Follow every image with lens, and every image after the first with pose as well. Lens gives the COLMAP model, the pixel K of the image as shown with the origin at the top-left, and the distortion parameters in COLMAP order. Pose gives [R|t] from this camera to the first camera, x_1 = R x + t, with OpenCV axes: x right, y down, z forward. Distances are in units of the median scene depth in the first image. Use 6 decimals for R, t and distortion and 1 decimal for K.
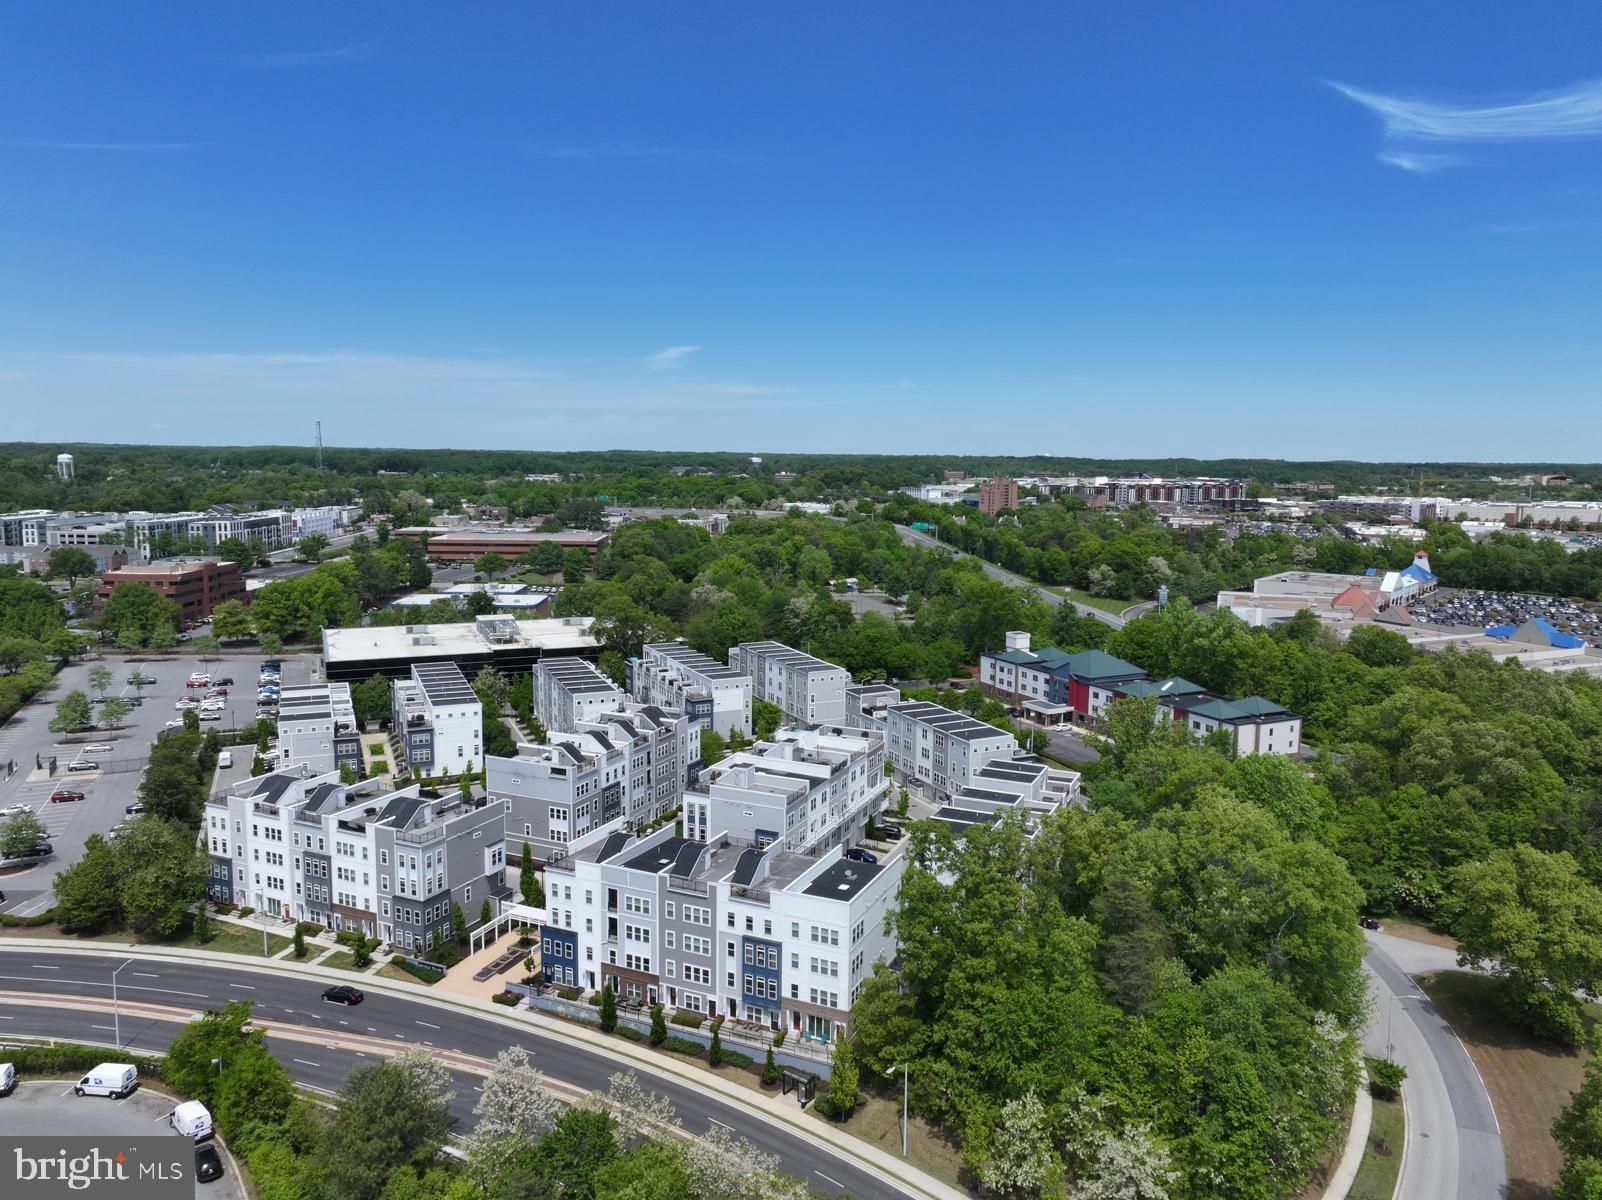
lens RADIAL K [[1112.2, 0, 801.0], [0, 1112.2, 600.0], [0, 0, 1]] dist [0.001172, 0.006744]
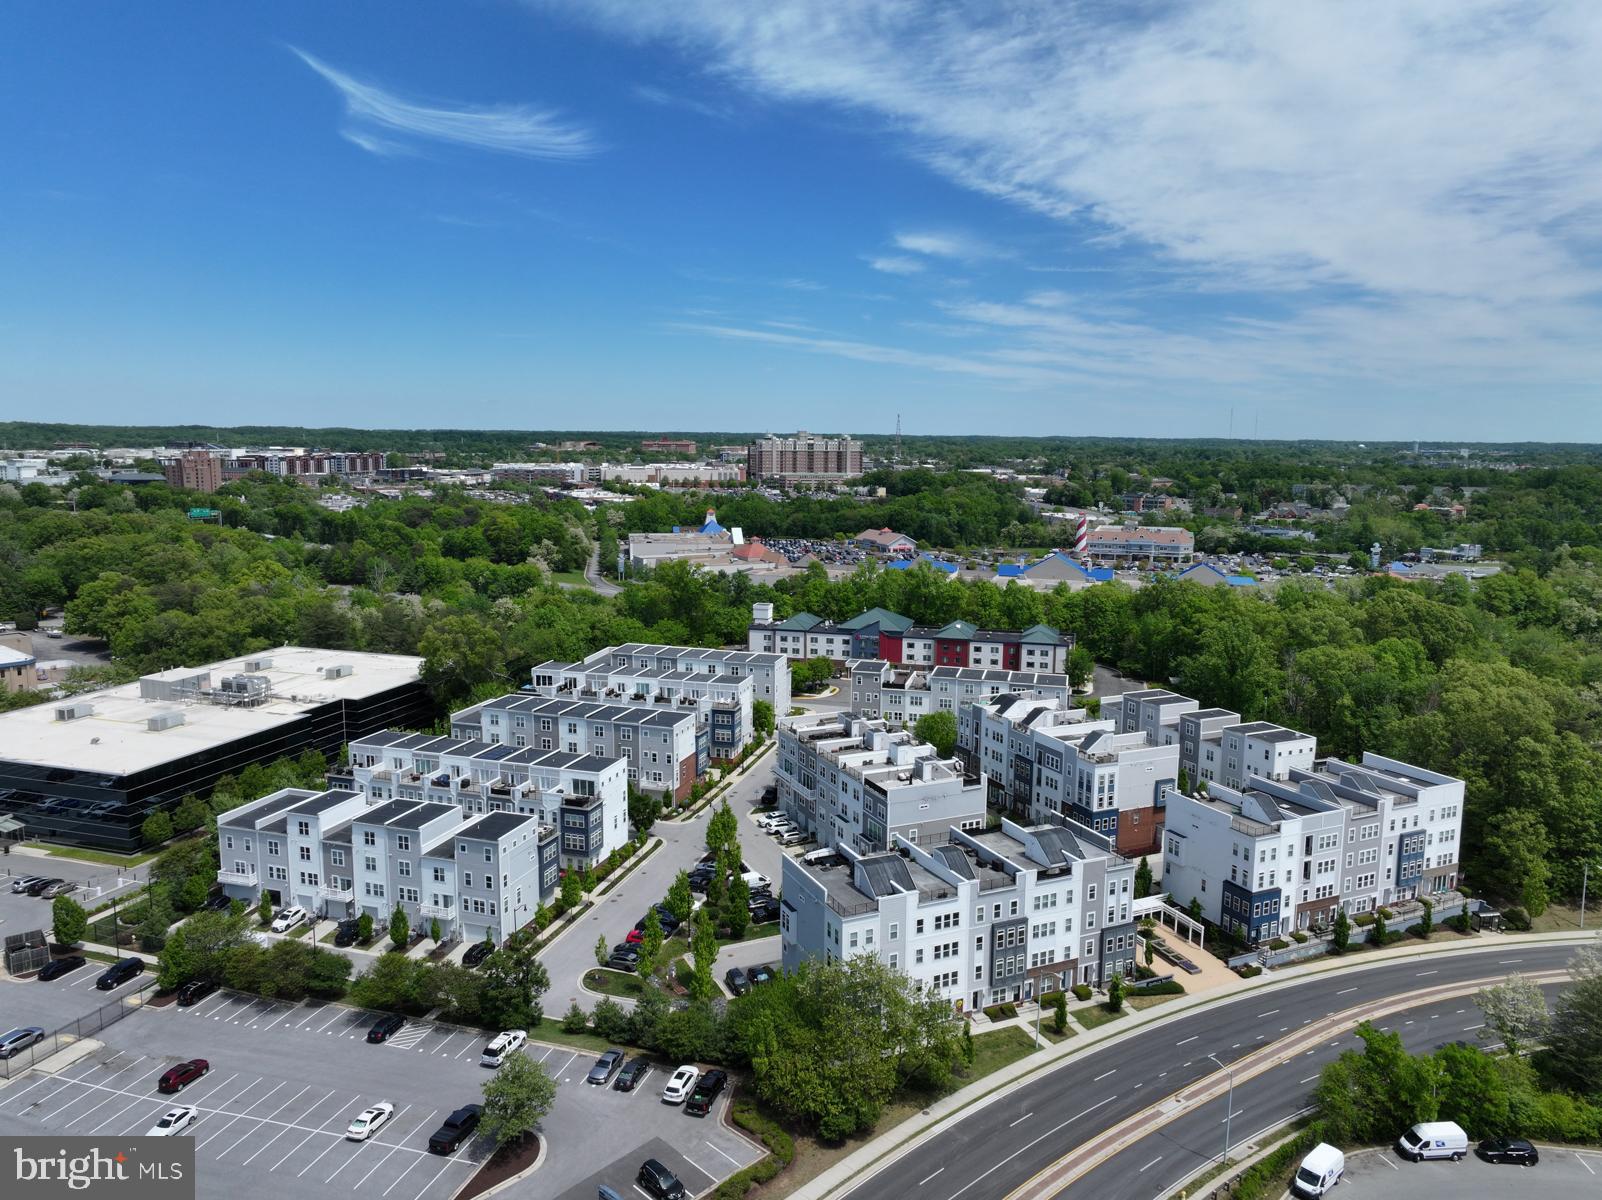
lens RADIAL K [[1112.0, 0, 798.5], [0, 1112.0, 596.2], [0, 0, 1]] dist [0.000516, 0.023520]
pose [[0.656800, -0.113087, 0.745537, -1.180143], [0.093731, 0.993266, 0.068090, -0.097294], [-0.748217, 0.025159, 0.662977, 0.557614]]
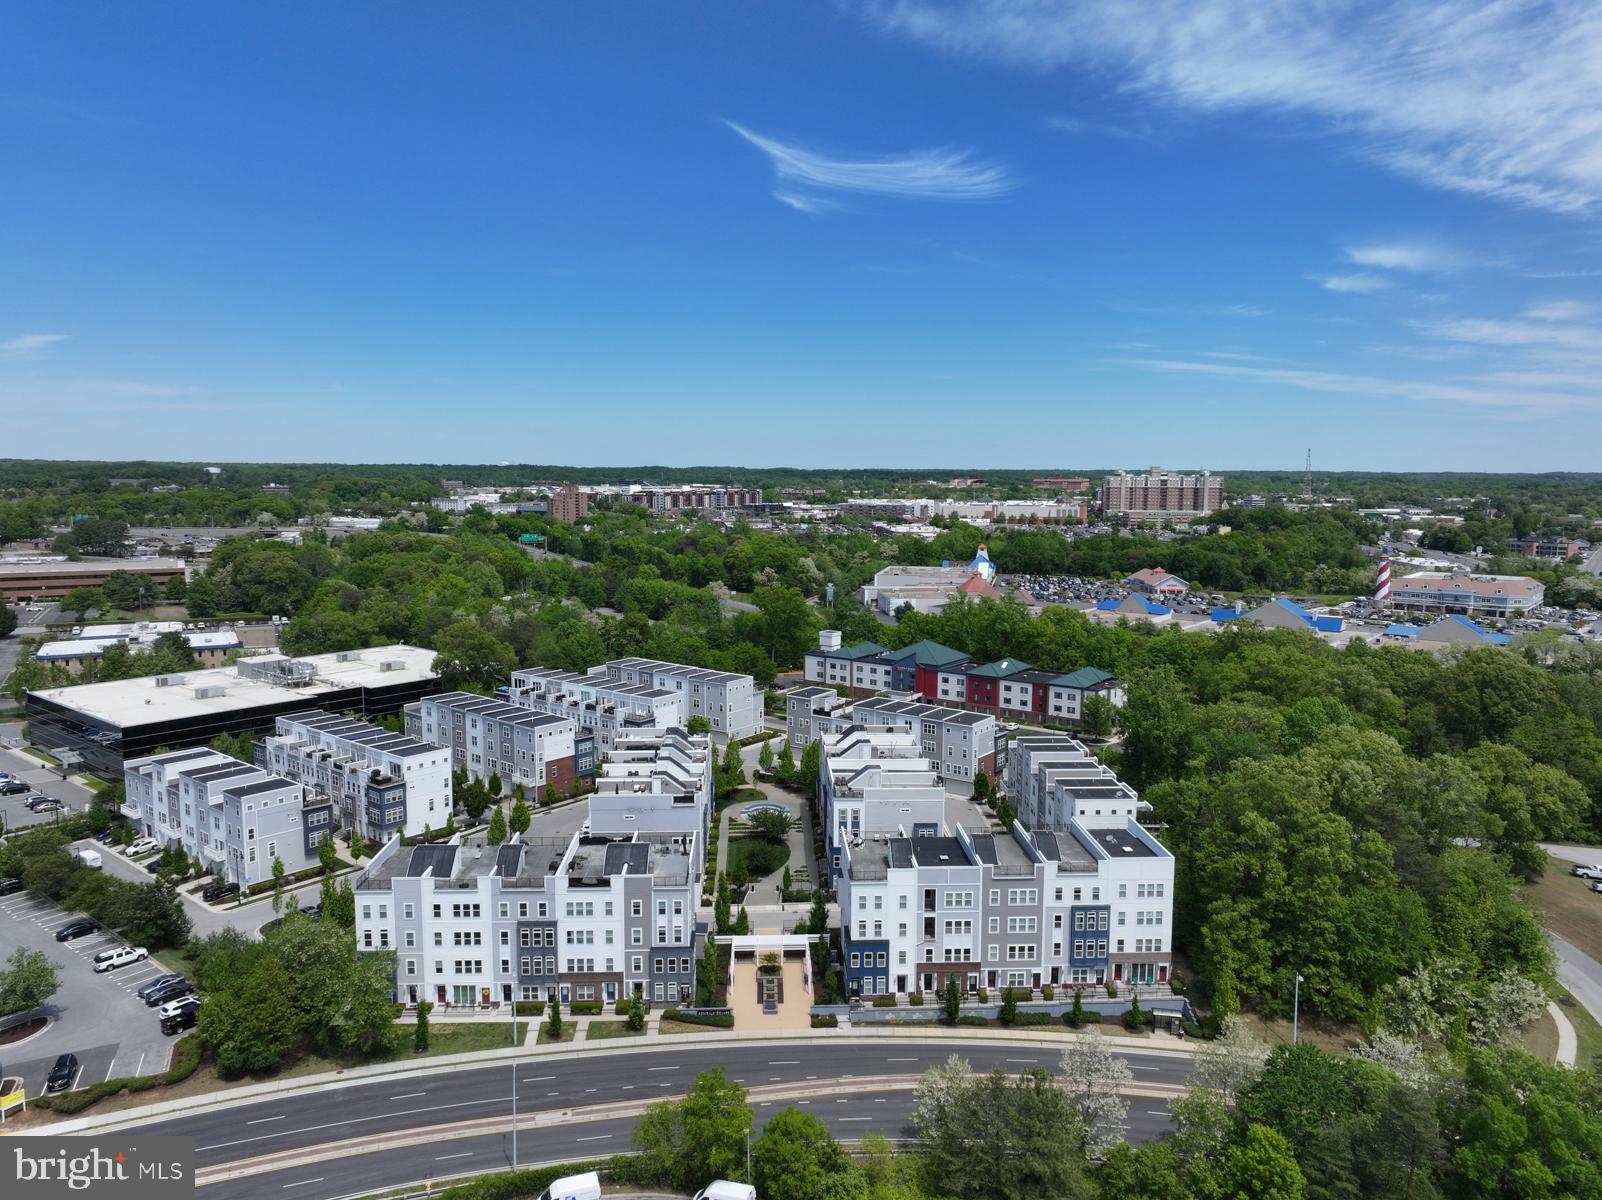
lens RADIAL K [[1112.0, 0, 798.5], [0, 1112.0, 596.2], [0, 0, 1]] dist [0.000516, 0.023520]
pose [[0.891280, -0.057809, 0.449754, -0.647803], [0.062589, 0.998030, 0.004247, -0.023254], [-0.449114, 0.024365, 0.893142, 0.105407]]
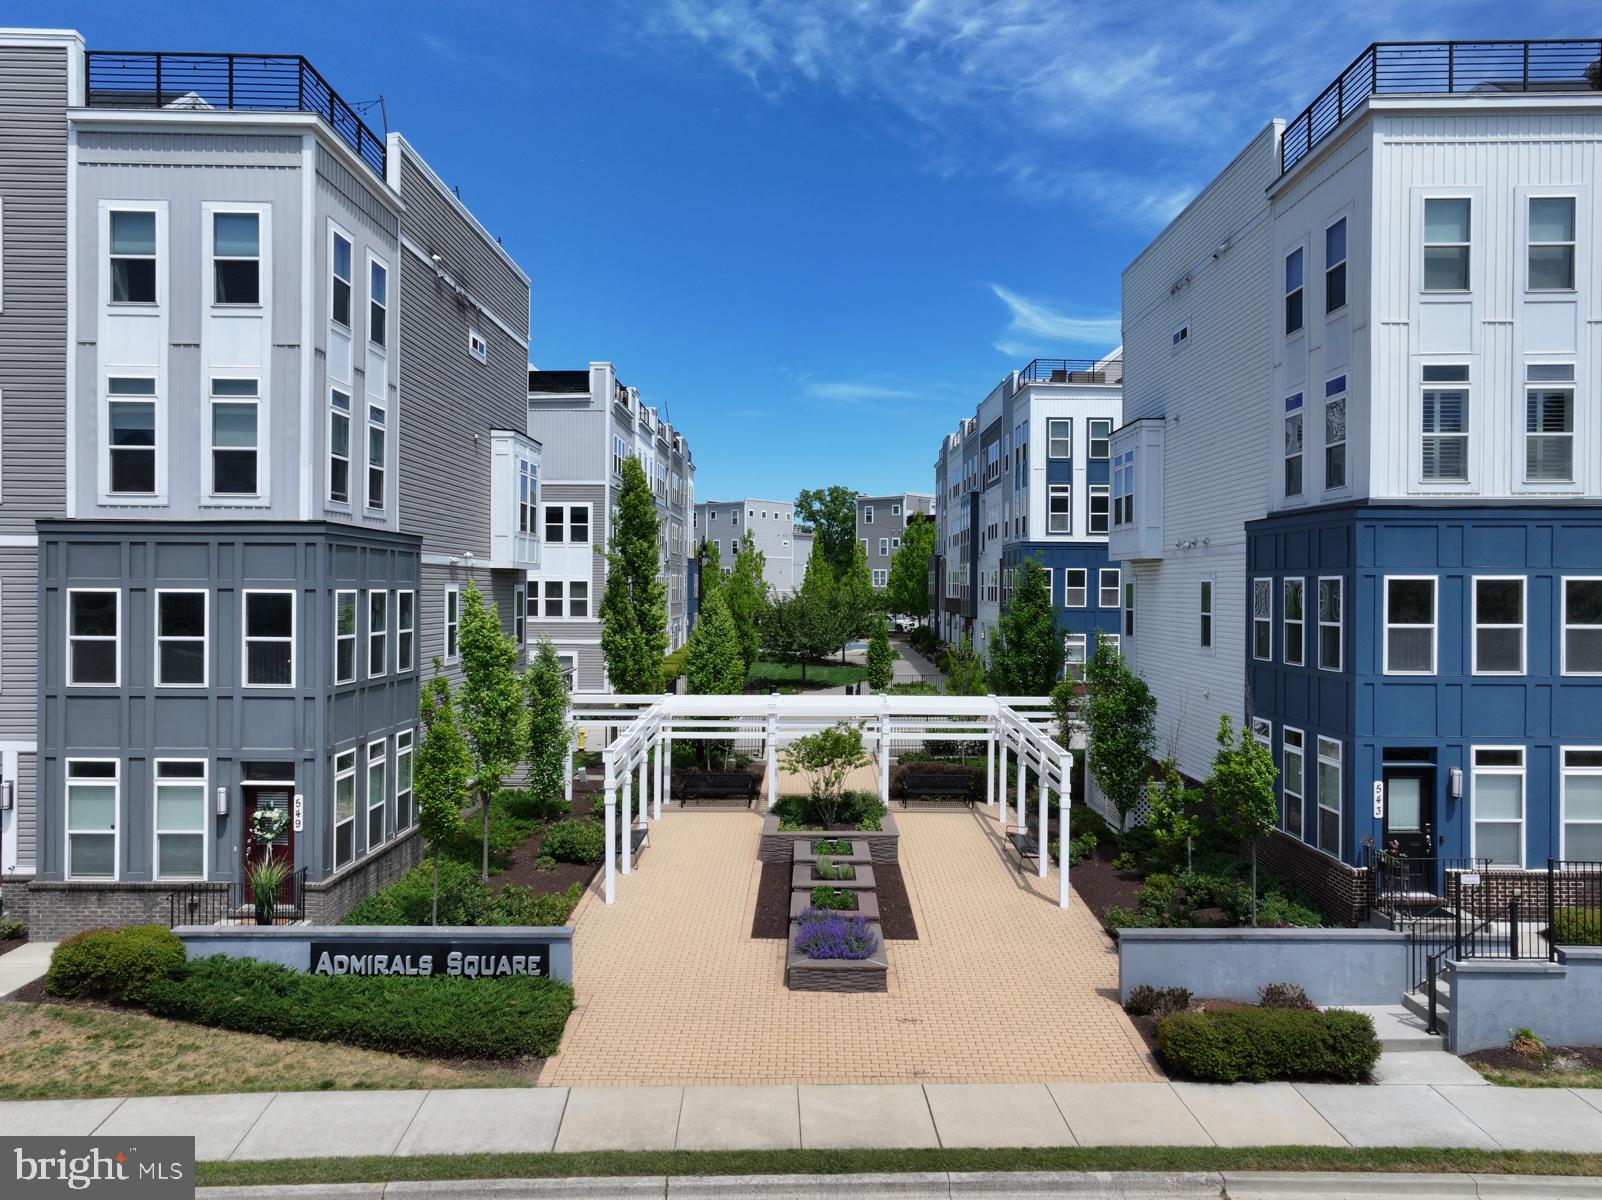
lens RADIAL K [[1112.2, 0, 801.0], [0, 1112.2, 600.0], [0, 0, 1]] dist [0.001172, 0.006744]
pose [[0.910099, -0.007560, 0.414323, -0.333174], [0.053904, 0.993498, -0.100278, 0.291038], [-0.410871, 0.113597, 0.904589, 0.821946]]
